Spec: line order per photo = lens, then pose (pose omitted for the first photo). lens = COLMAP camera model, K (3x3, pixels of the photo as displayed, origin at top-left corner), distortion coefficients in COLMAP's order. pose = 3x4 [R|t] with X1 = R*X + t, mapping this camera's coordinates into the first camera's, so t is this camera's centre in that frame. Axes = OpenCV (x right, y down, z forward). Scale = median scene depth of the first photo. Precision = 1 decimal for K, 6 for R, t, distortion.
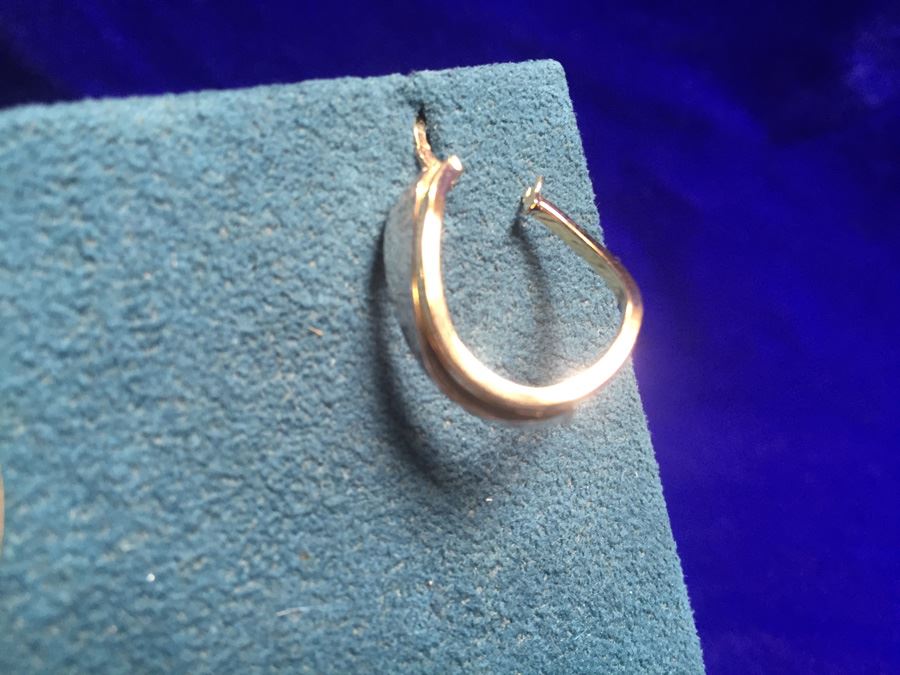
lens RADIAL K [[843.0, 0, 449.5], [0, 843.0, 338.5], [0, 0, 1]] dist [0.029914, 0.000000]
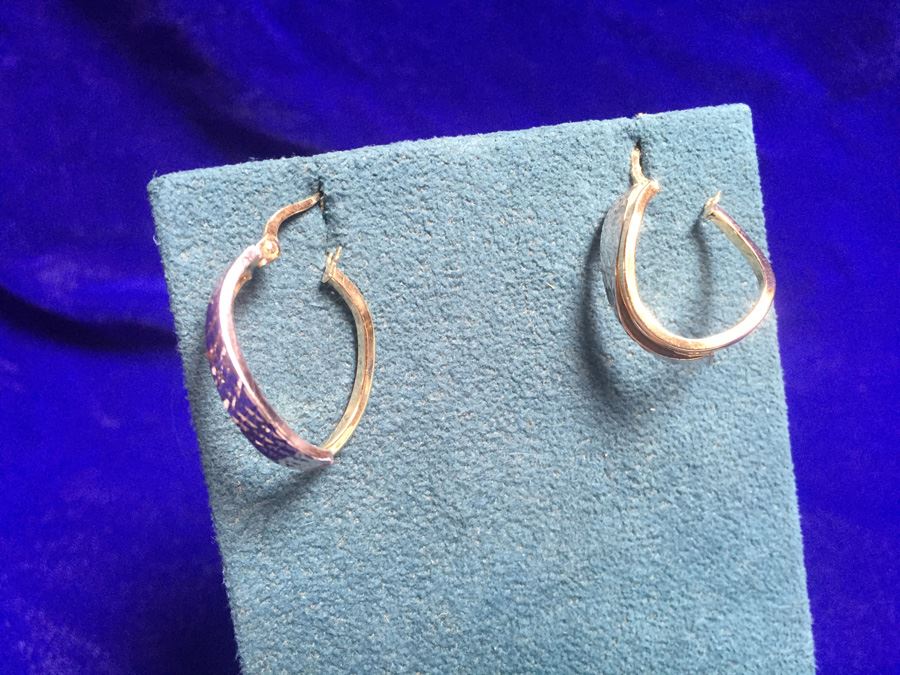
lens RADIAL K [[843.0, 0, 447.6], [0, 843.0, 340.9], [0, 0, 1]] dist [0.029914, 0.000000]
pose [[0.961590, 0.120848, -0.246456, 0.056098], [-0.101730, 0.990829, 0.088932, -0.026902], [0.254943, -0.060444, 0.965065, -0.567203]]
